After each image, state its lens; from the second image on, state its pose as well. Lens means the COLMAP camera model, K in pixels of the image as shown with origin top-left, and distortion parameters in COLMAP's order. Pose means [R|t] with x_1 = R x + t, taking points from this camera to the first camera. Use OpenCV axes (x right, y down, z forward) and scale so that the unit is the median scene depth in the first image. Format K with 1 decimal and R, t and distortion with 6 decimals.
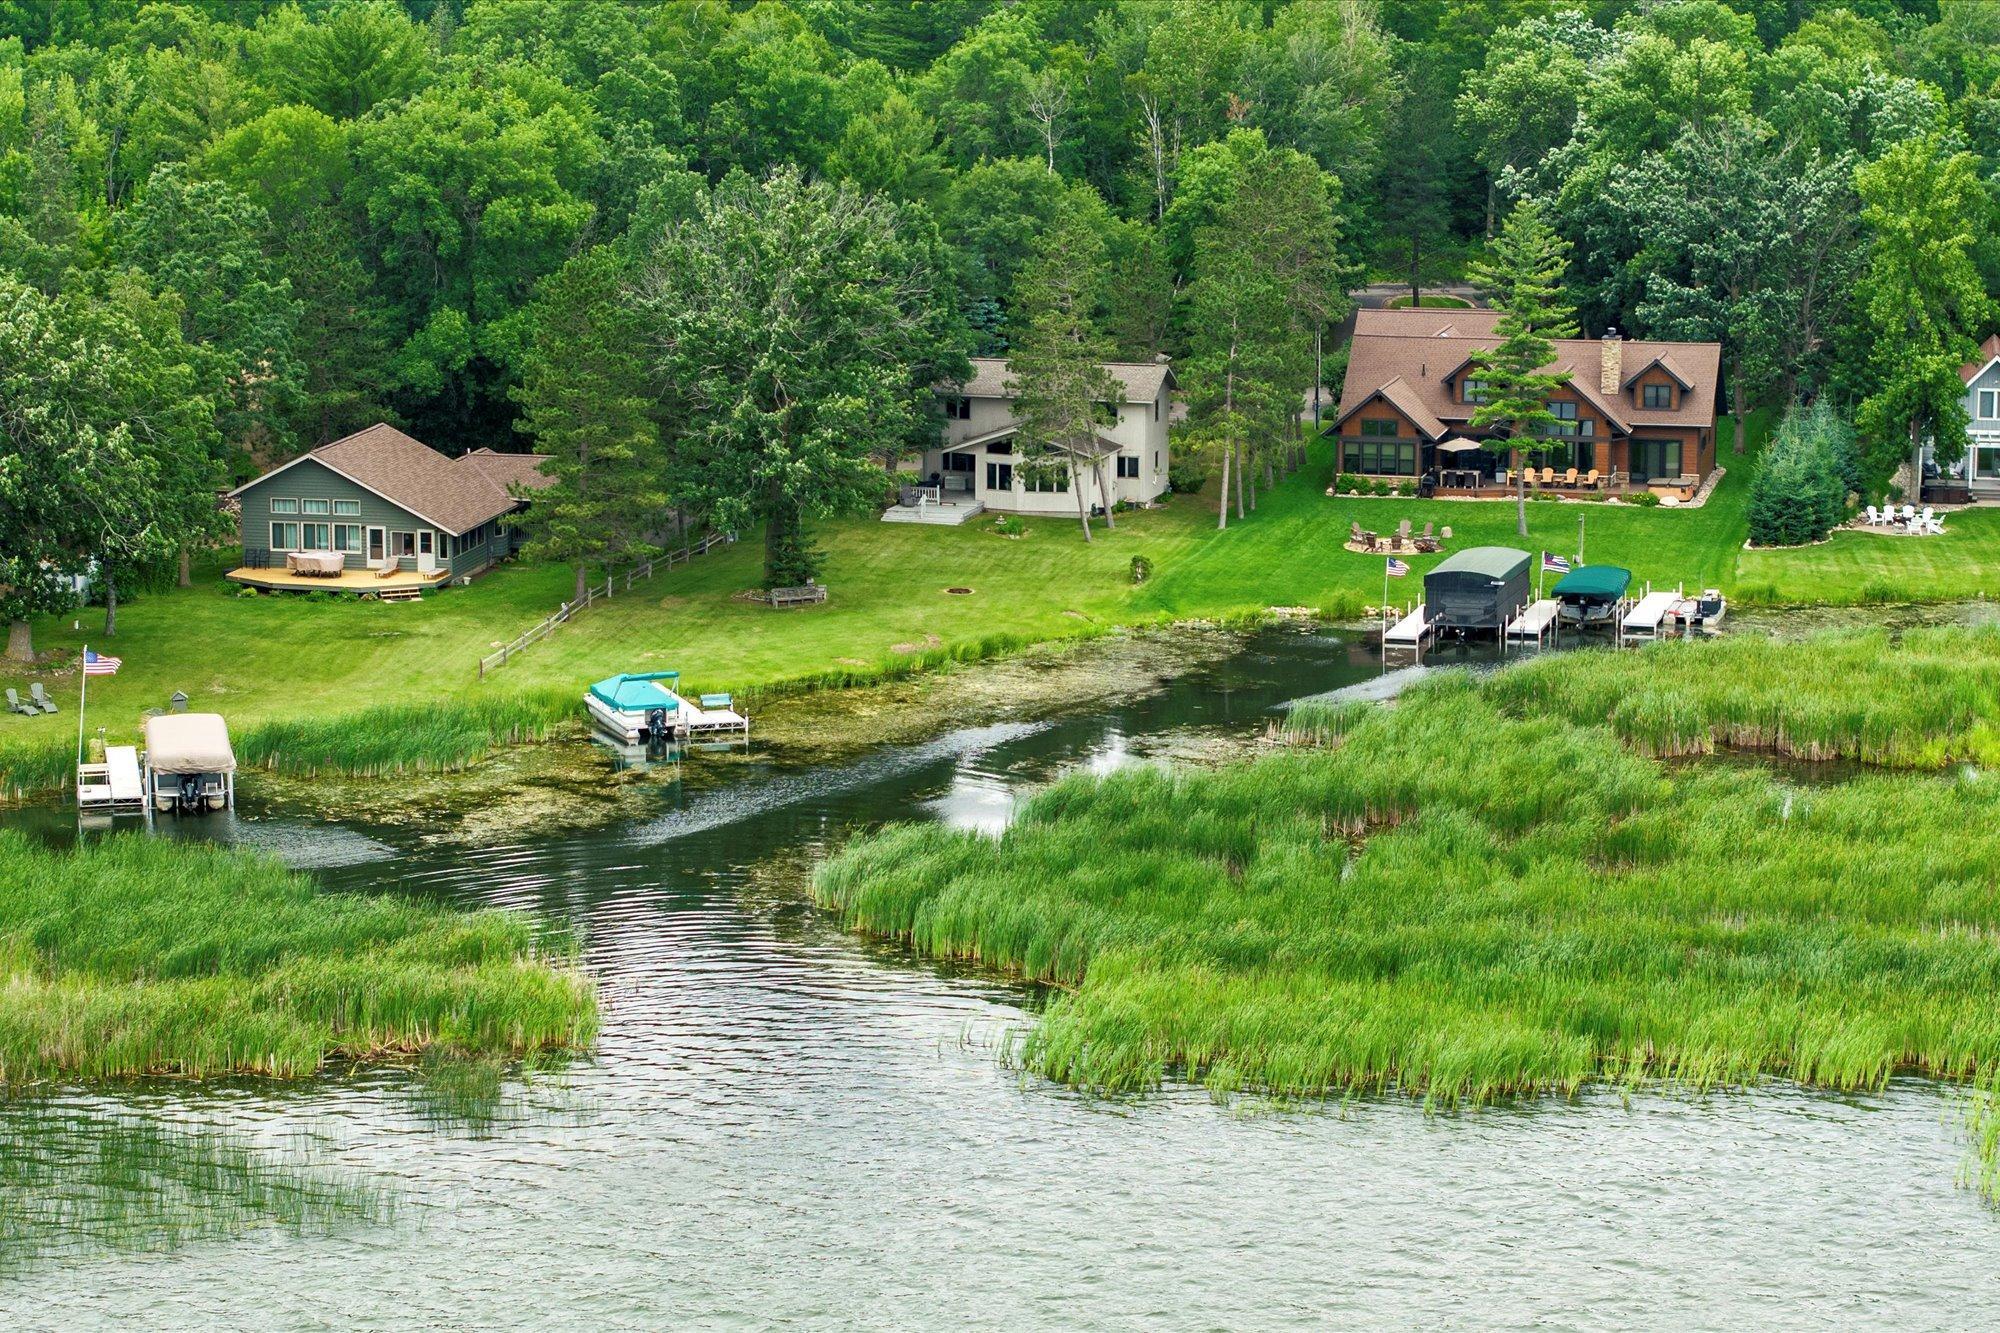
lens RADIAL K [[4736.8, 0, 906.2], [0, 4736.8, 668.3], [0, 0, 1]] dist [-0.139704, -0.445565]
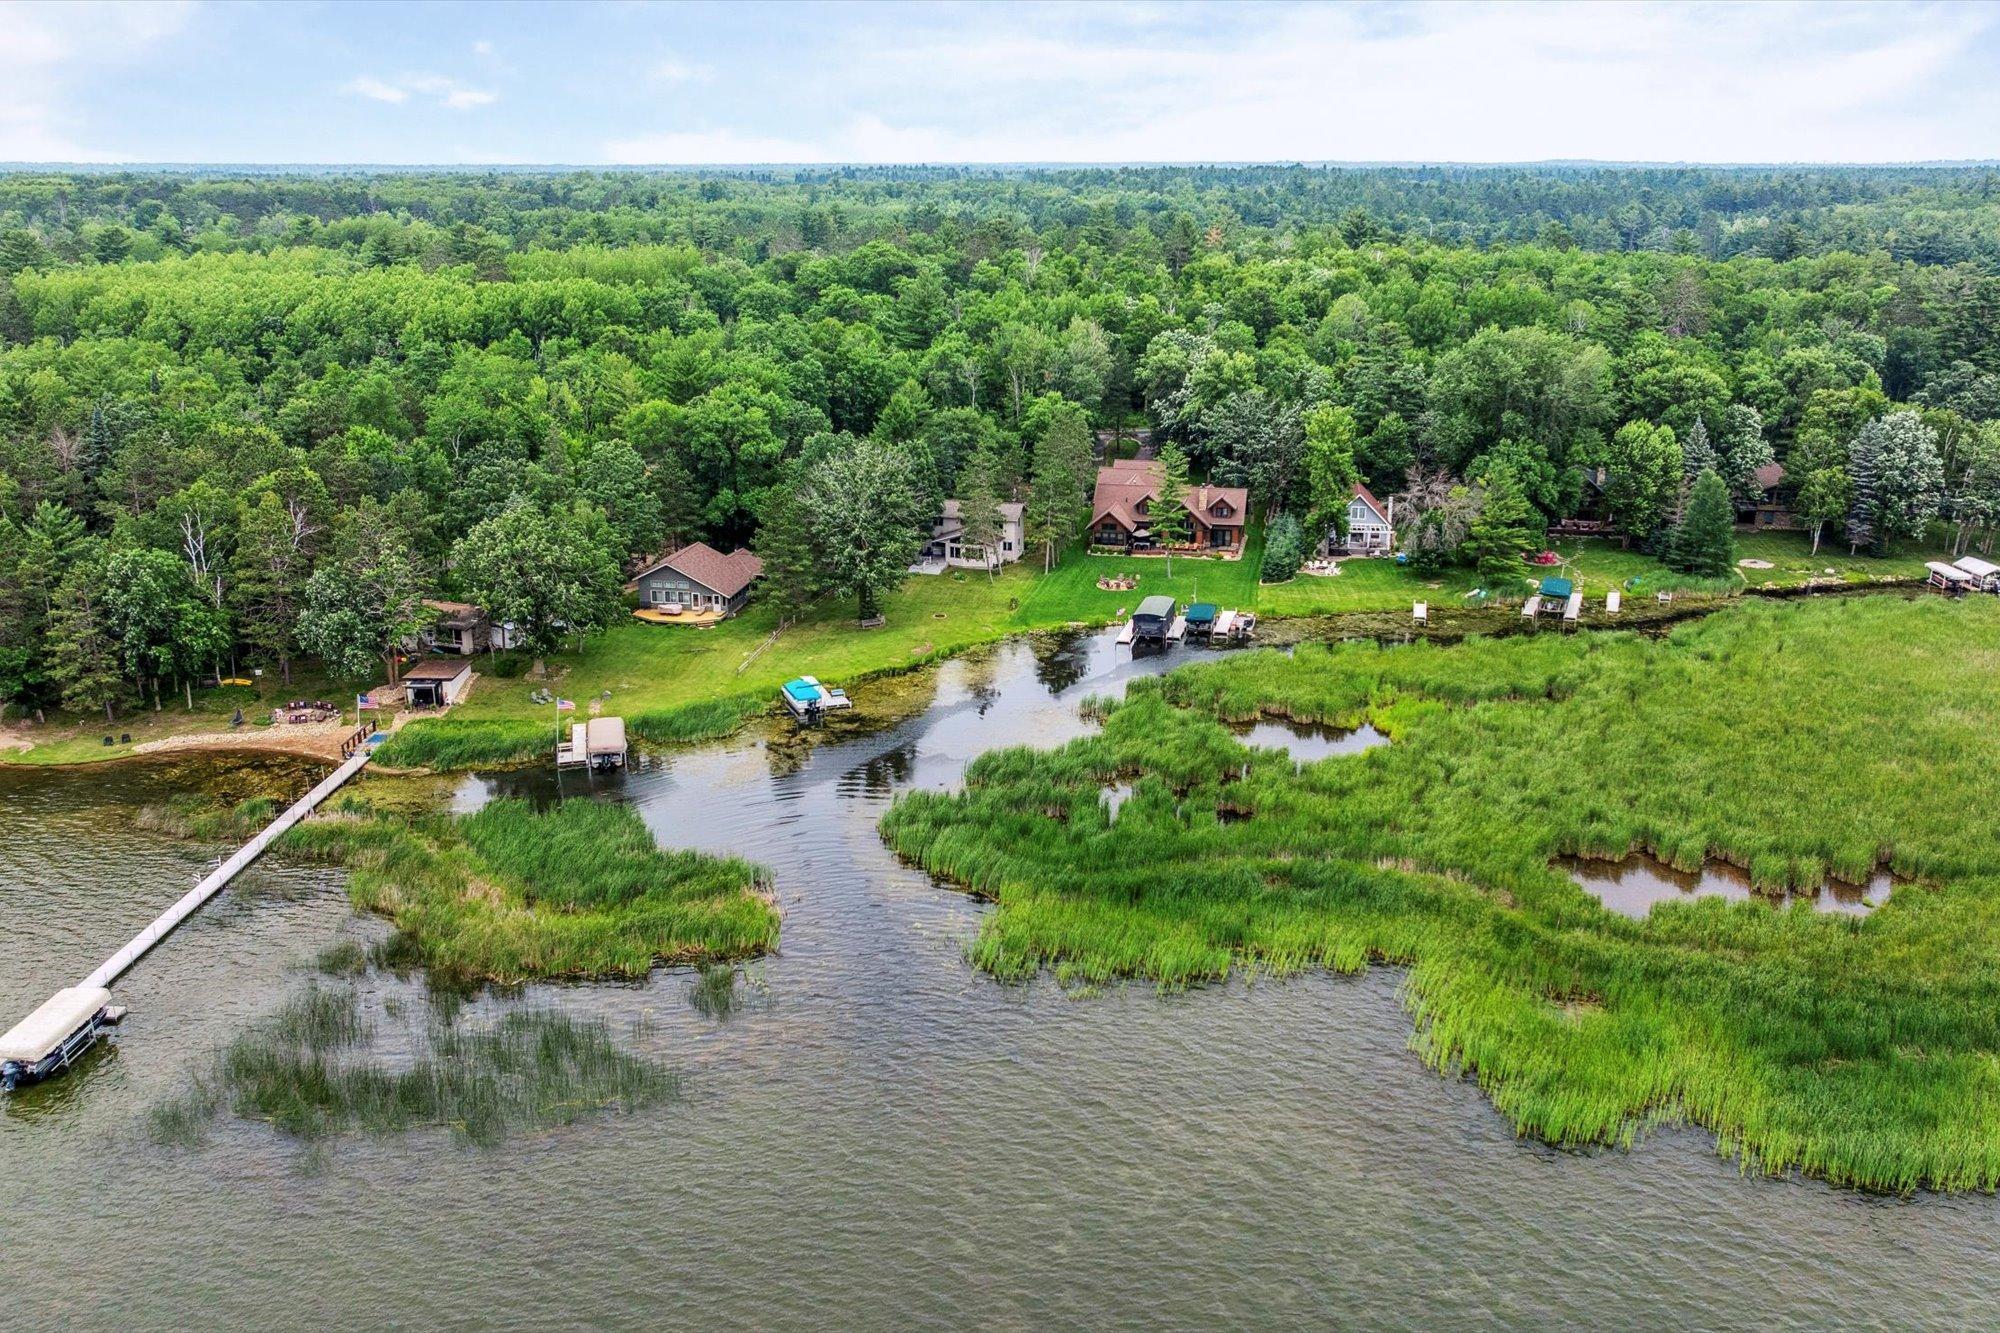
lens RADIAL K [[1633.5, 0, 1005.2], [0, 1633.5, 636.2], [0, 0, 1]] dist [-0.018700, -0.042521]
pose [[0.998586, -0.012993, 0.051546, 0.001387], [0.007451, 0.994309, 0.106277, -0.088600], [-0.052633, -0.105743, 0.993000, 0.158055]]
